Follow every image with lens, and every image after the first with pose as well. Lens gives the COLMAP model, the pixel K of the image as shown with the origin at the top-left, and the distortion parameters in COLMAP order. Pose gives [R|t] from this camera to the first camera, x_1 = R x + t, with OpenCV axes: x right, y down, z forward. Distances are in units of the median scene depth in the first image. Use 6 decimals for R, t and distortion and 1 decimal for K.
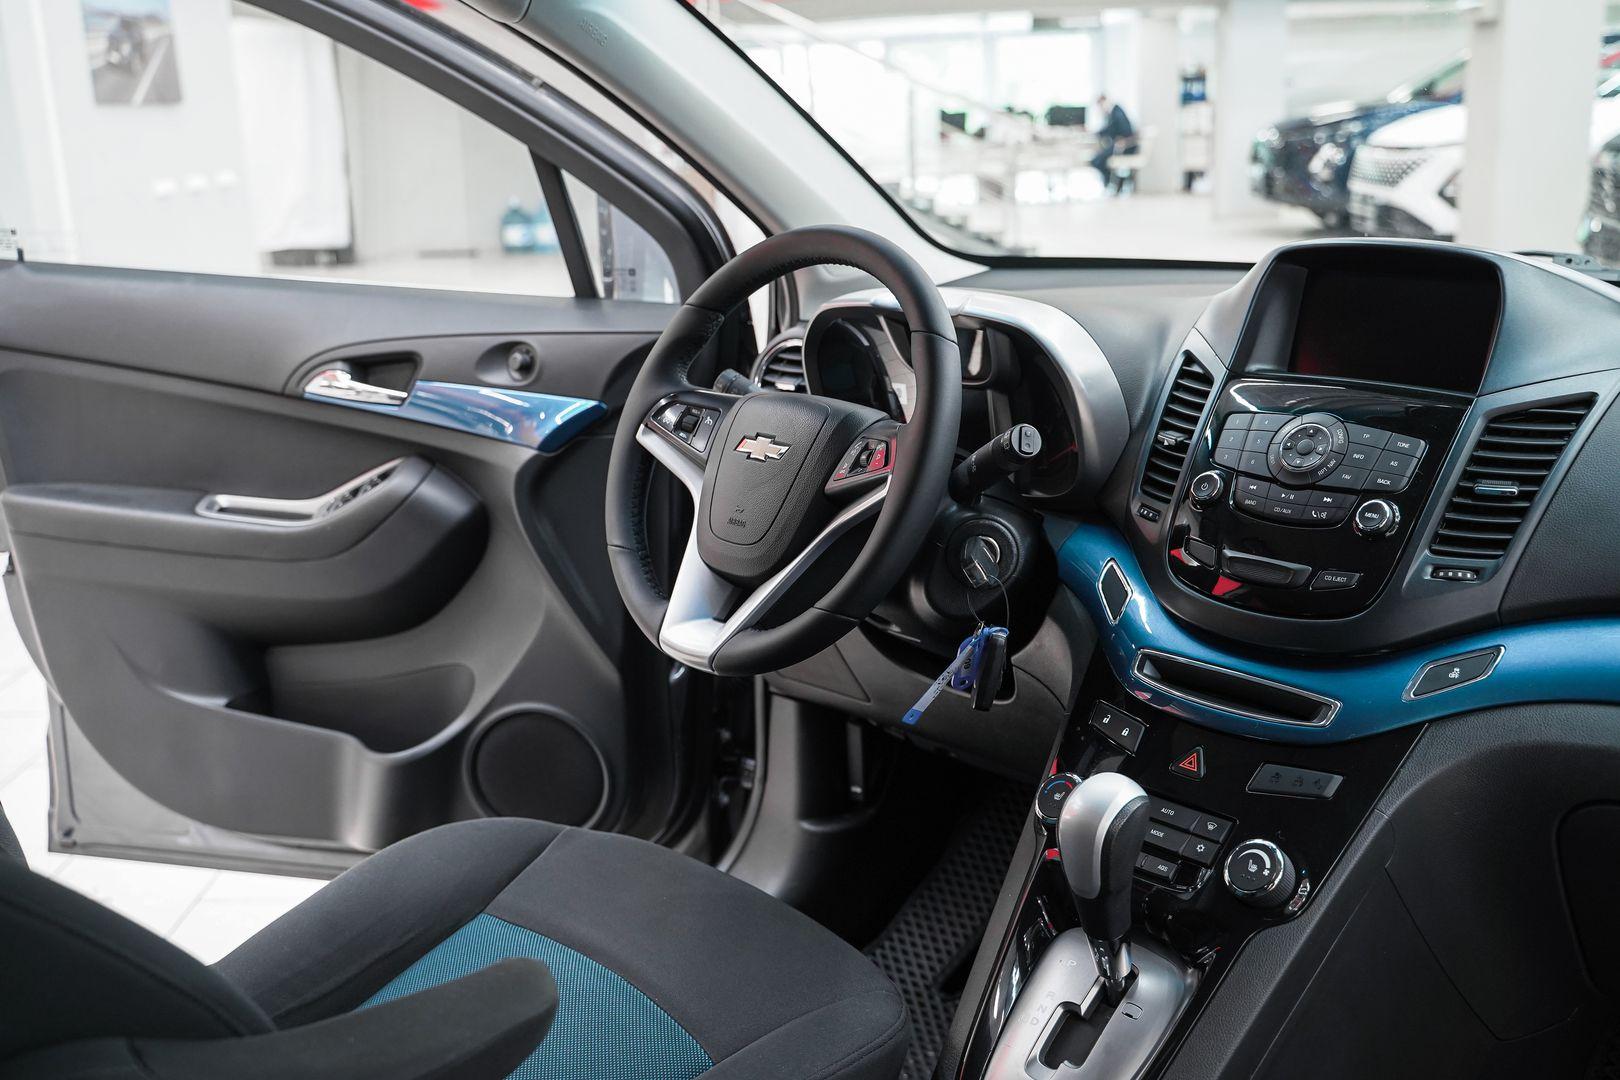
lens RADIAL K [[1625.0, 0, 814.8], [0, 1625.0, 525.7], [0, 0, 1]] dist [-0.032771, 0.000000]
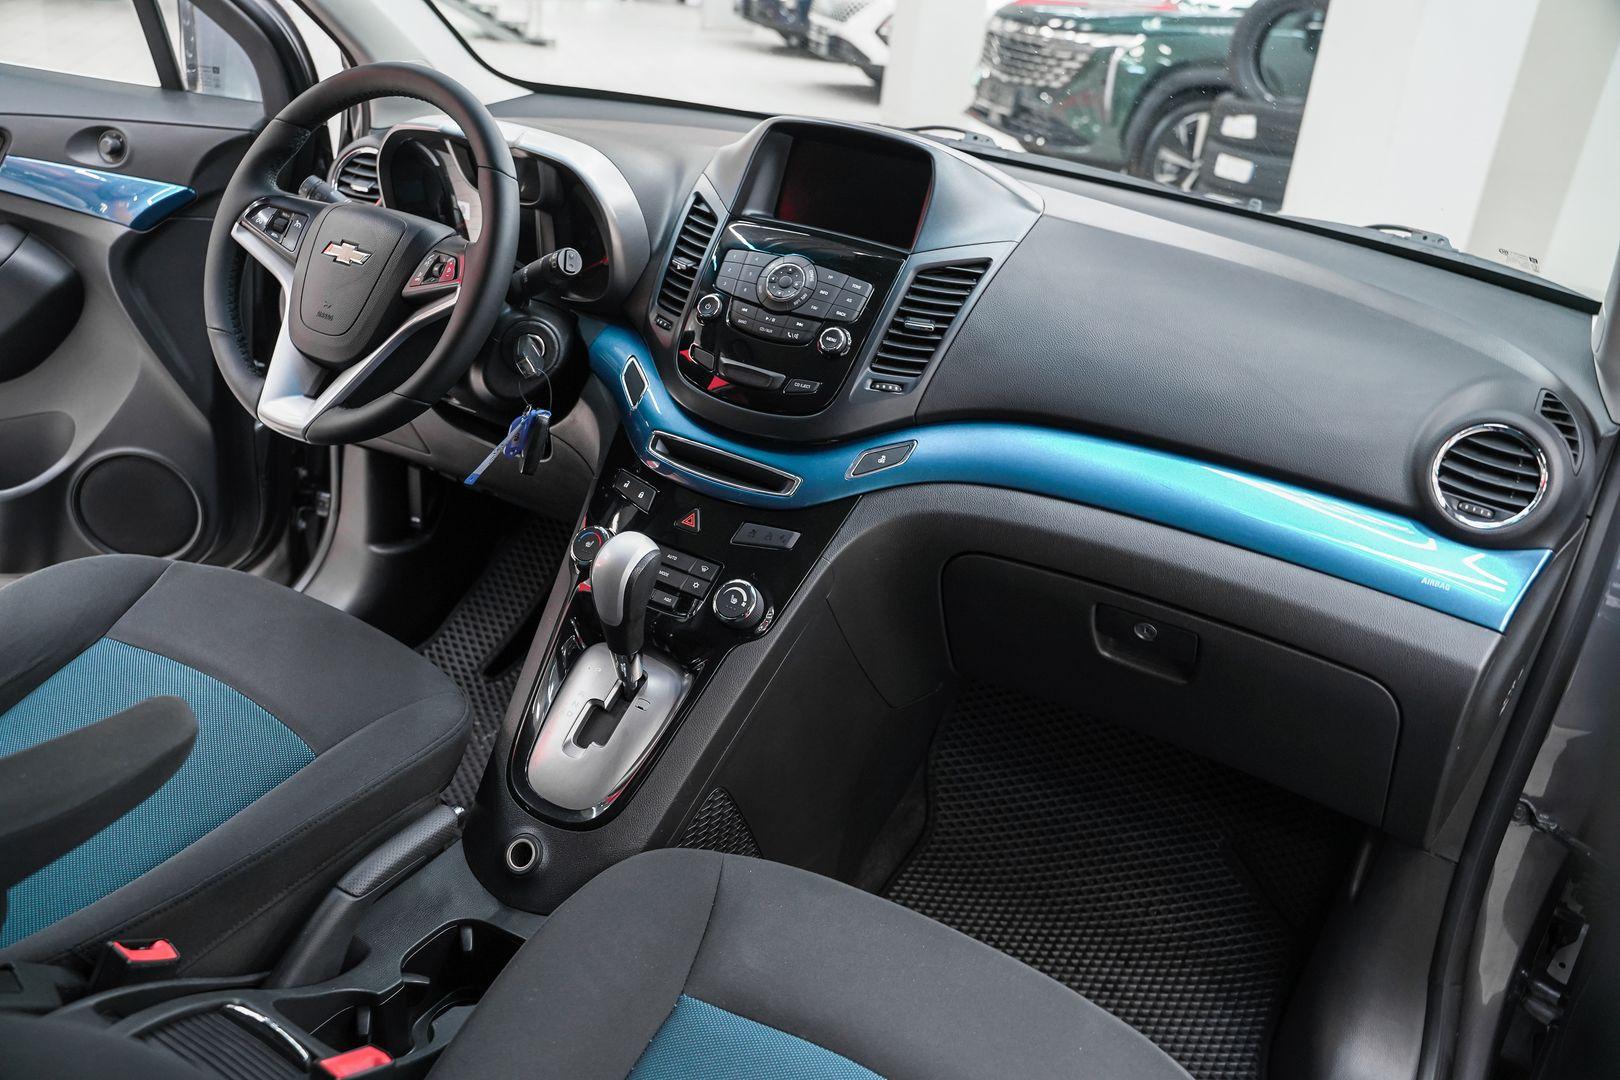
lens RADIAL K [[1307.6, 0, 805.5], [0, 1307.6, 534.7], [0, 0, 1]] dist [-0.108875, 0.076400]
pose [[0.944455, -0.008032, 0.328544, -0.025958], [-0.057572, 0.980199, 0.189461, -0.043106], [-0.323560, -0.197852, 0.925291, -0.017576]]
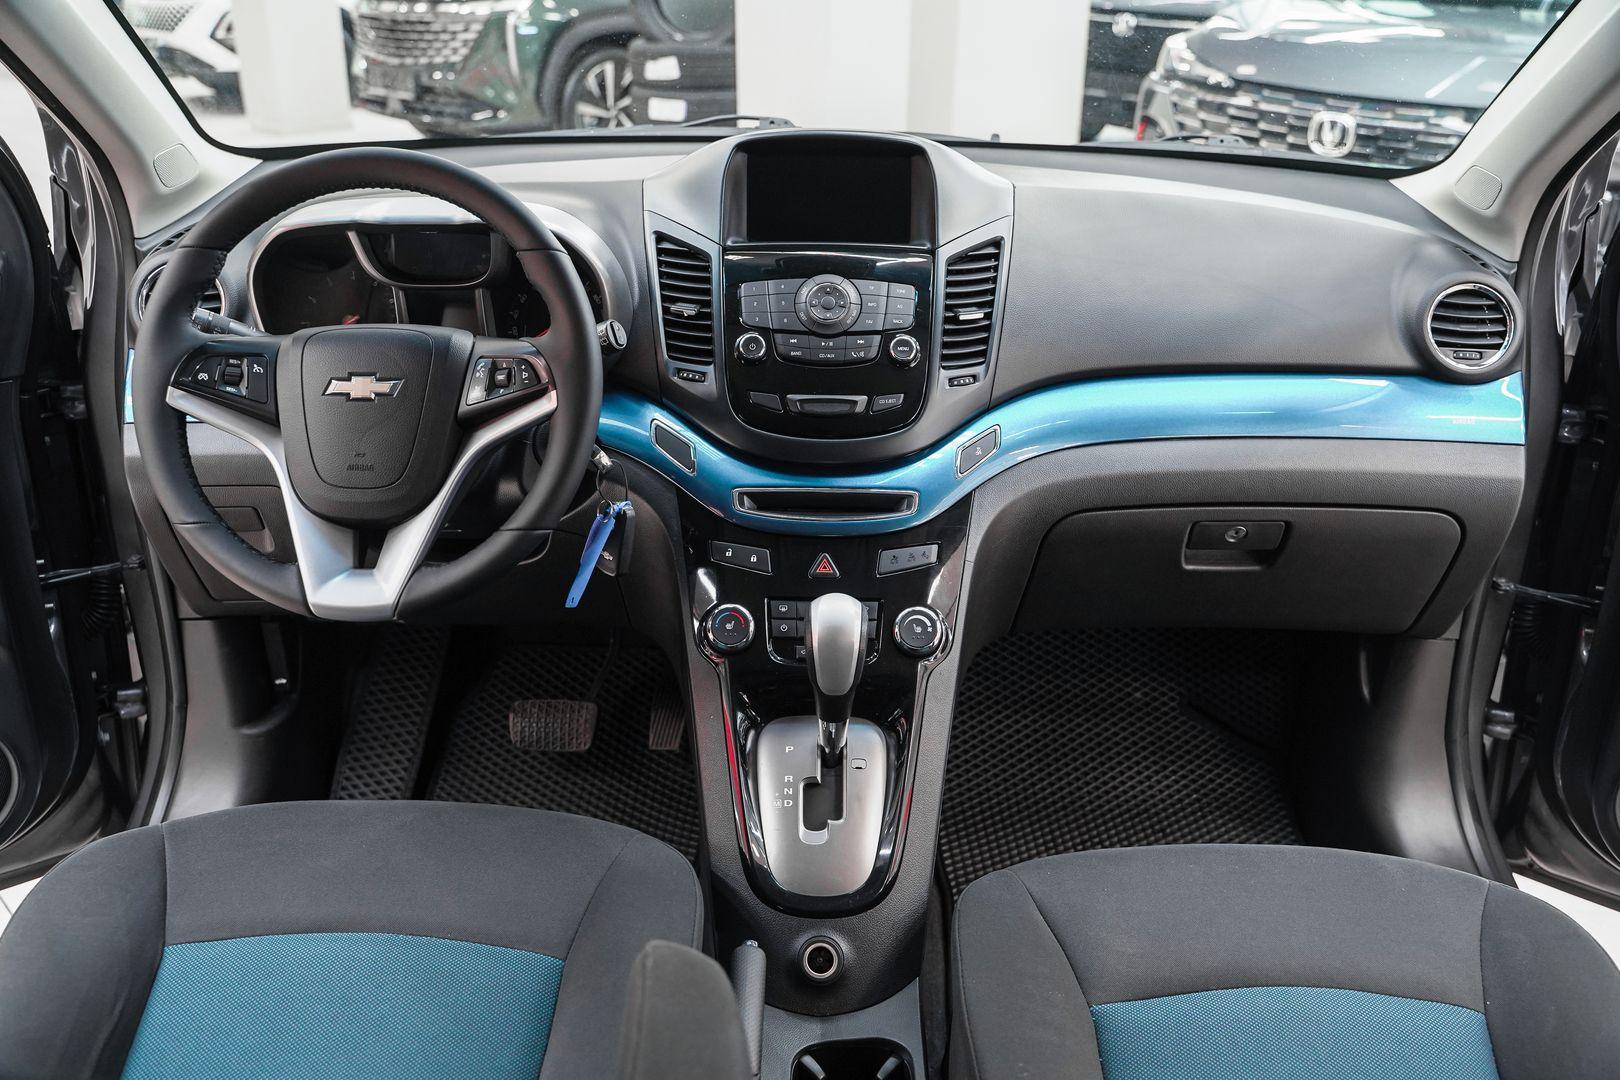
lens RADIAL K [[1307.6, 0, 800.8], [0, 1307.6, 540.3], [0, 0, 1]] dist [-0.108875, 0.076400]
pose [[0.676468, -0.278750, 0.681681, -0.406373], [0.150272, 0.958374, 0.242771, -0.107509], [-0.720978, -0.061789, 0.690198, 0.267172]]
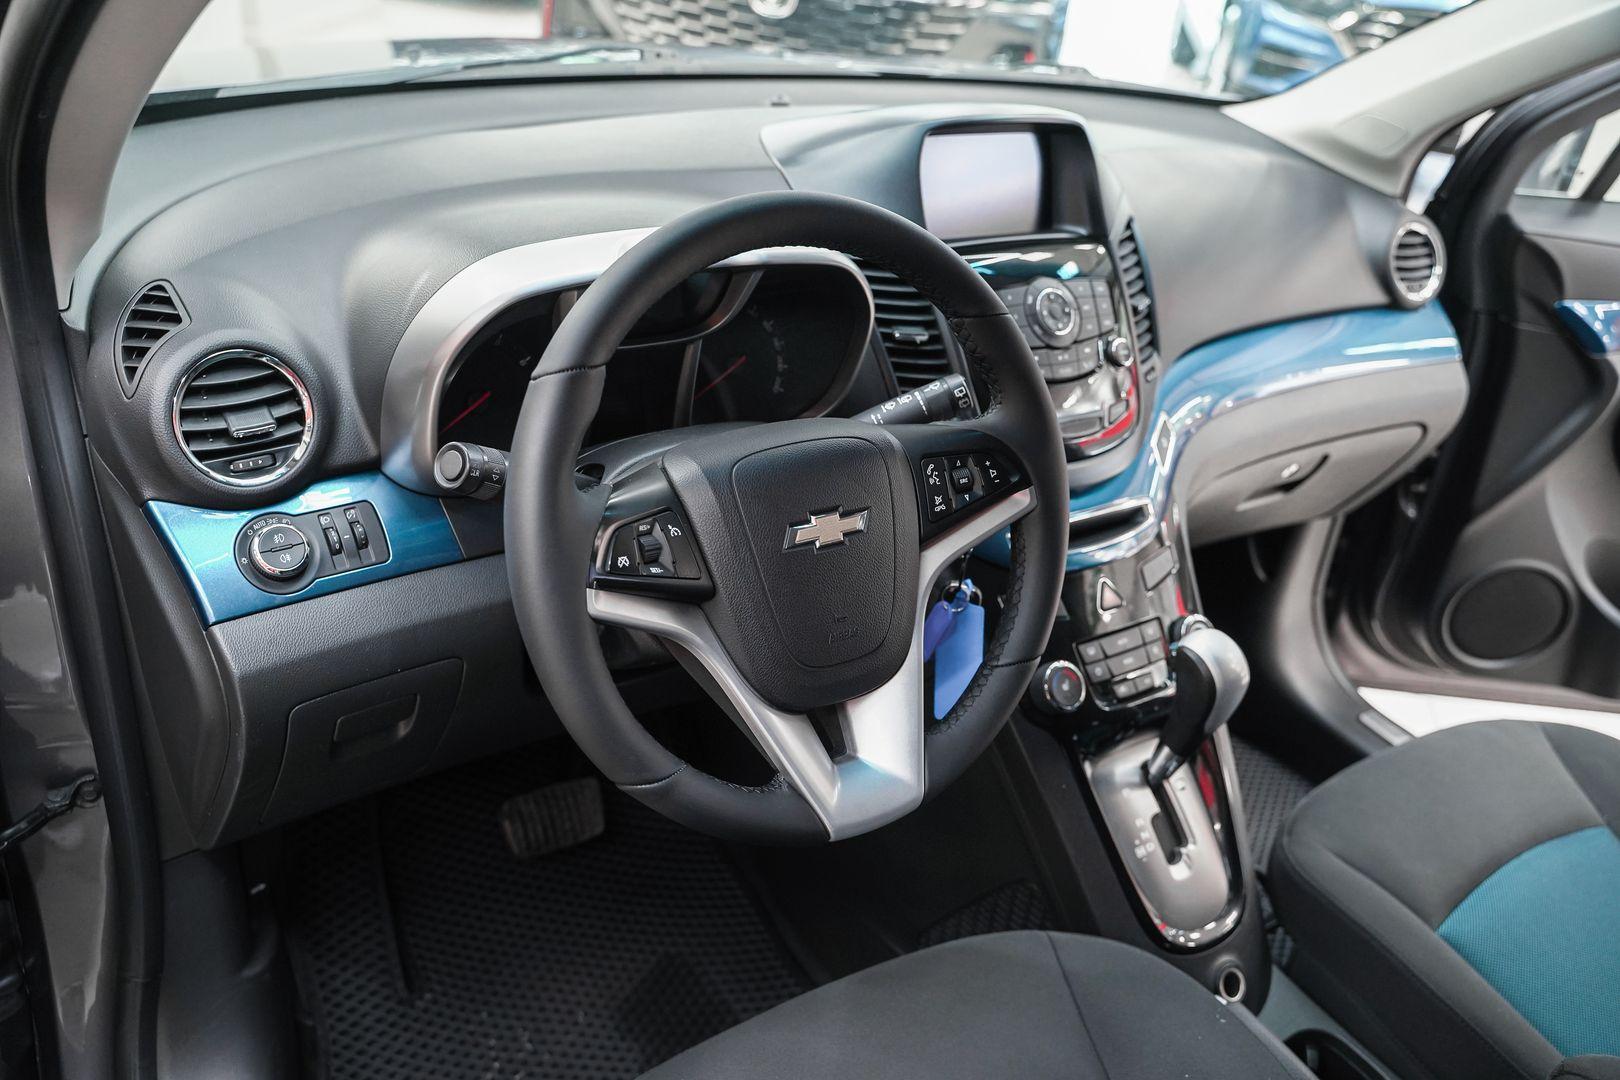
lens RADIAL K [[1307.6, 0, 813.4], [0, 1307.6, 544.2], [0, 0, 1]] dist [-0.108875, 0.076400]
pose [[0.139856, -0.462372, 0.875587, -0.536440], [0.119567, 0.885693, 0.448610, -0.298220], [-0.982926, 0.041951, 0.179154, 0.897770]]
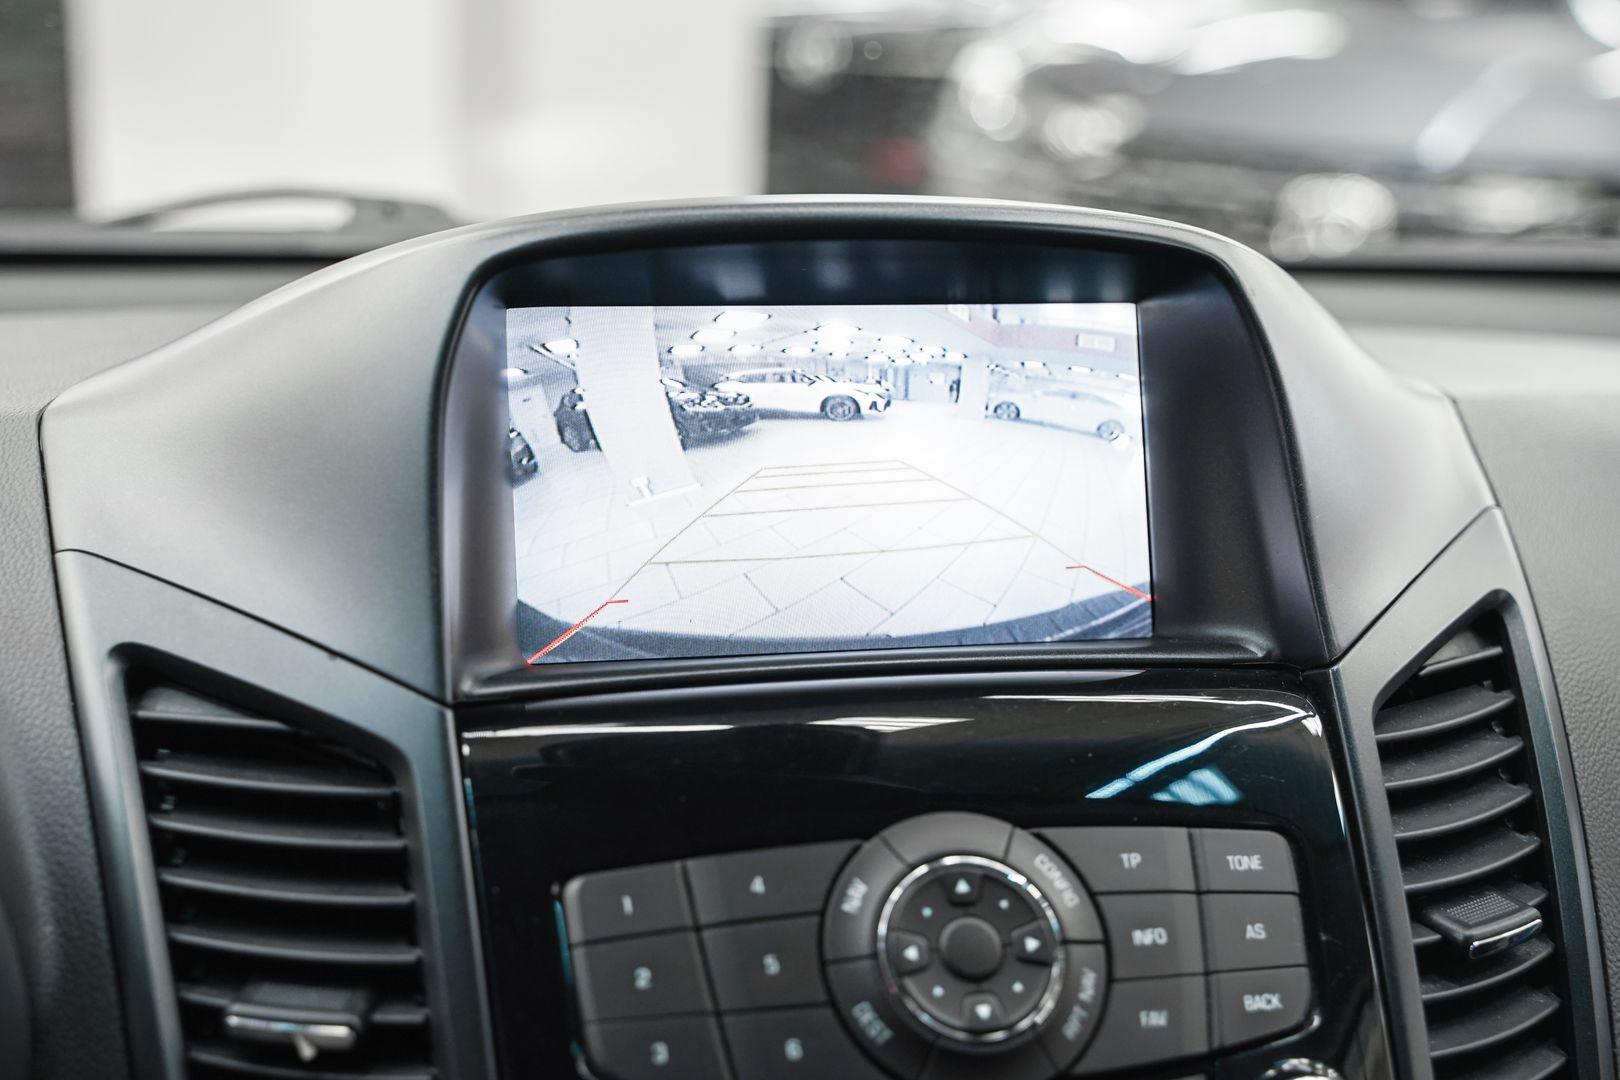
lens RADIAL K [[2359.8, 0, 807.9], [0, 2359.8, 541.1], [0, 0, 1]] dist [0.035362, 0.000000]
pose [[0.464775, -0.173698, 0.868224, -0.048213], [0.173151, 0.979467, 0.103263, -0.146628], [-0.868333, 0.102339, 0.485308, 0.726633]]
